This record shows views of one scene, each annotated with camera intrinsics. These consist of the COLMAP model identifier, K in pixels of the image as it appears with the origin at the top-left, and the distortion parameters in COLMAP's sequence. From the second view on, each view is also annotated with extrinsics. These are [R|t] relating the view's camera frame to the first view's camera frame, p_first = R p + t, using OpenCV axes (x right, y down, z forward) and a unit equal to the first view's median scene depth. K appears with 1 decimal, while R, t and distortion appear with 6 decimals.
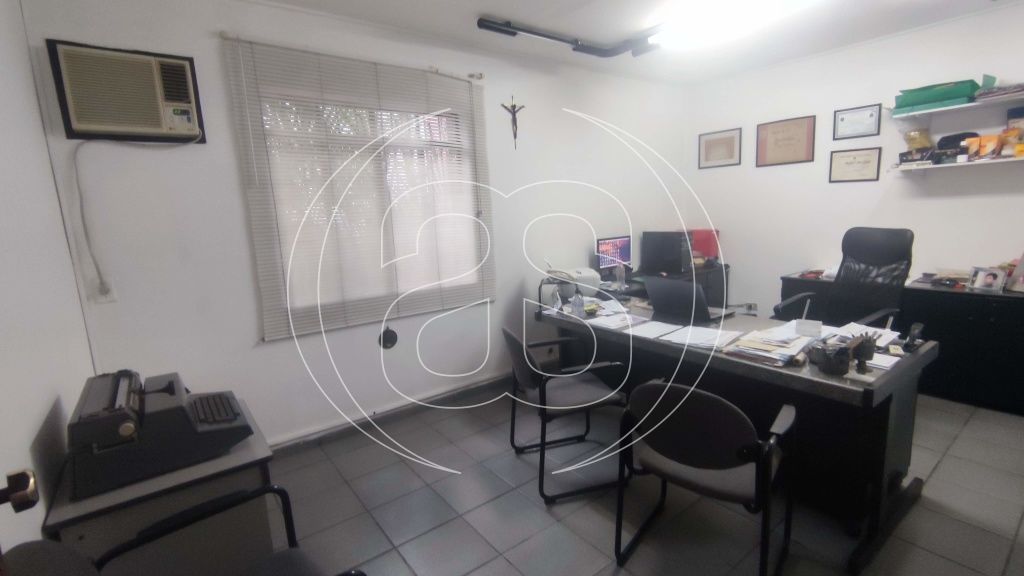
lens RADIAL K [[464.8, 0, 514.0], [0, 464.8, 289.7], [0, 0, 1]] dist [-0.010310, 0.002953]
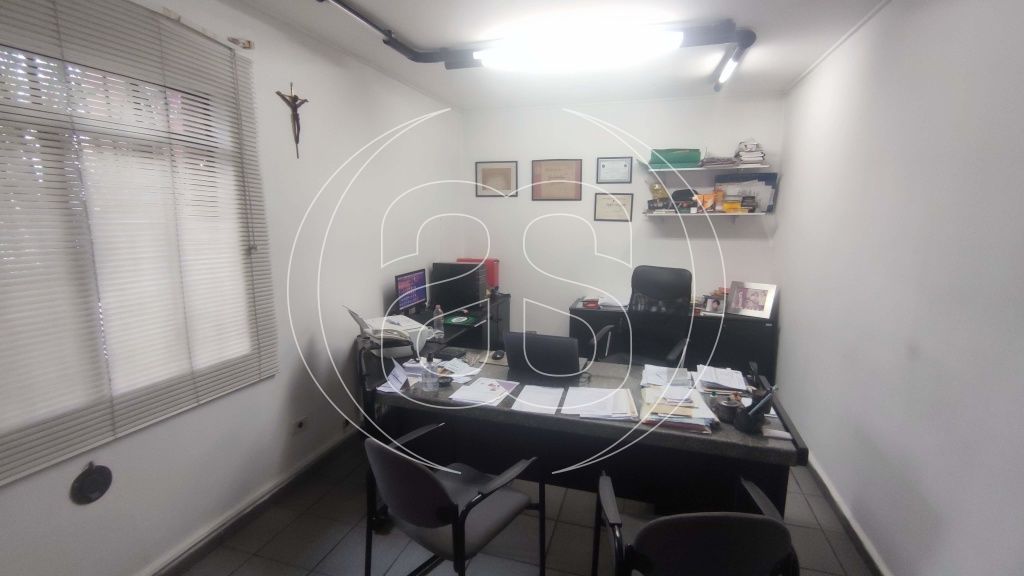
lens RADIAL K [[464.8, 0, 511.4], [0, 464.8, 286.4], [0, 0, 1]] dist [-0.010310, 0.002953]
pose [[0.805926, -0.040845, 0.590605, -0.173693], [0.057067, 0.998331, -0.008830, -0.085231], [-0.589259, 0.040820, 0.806912, 0.253231]]
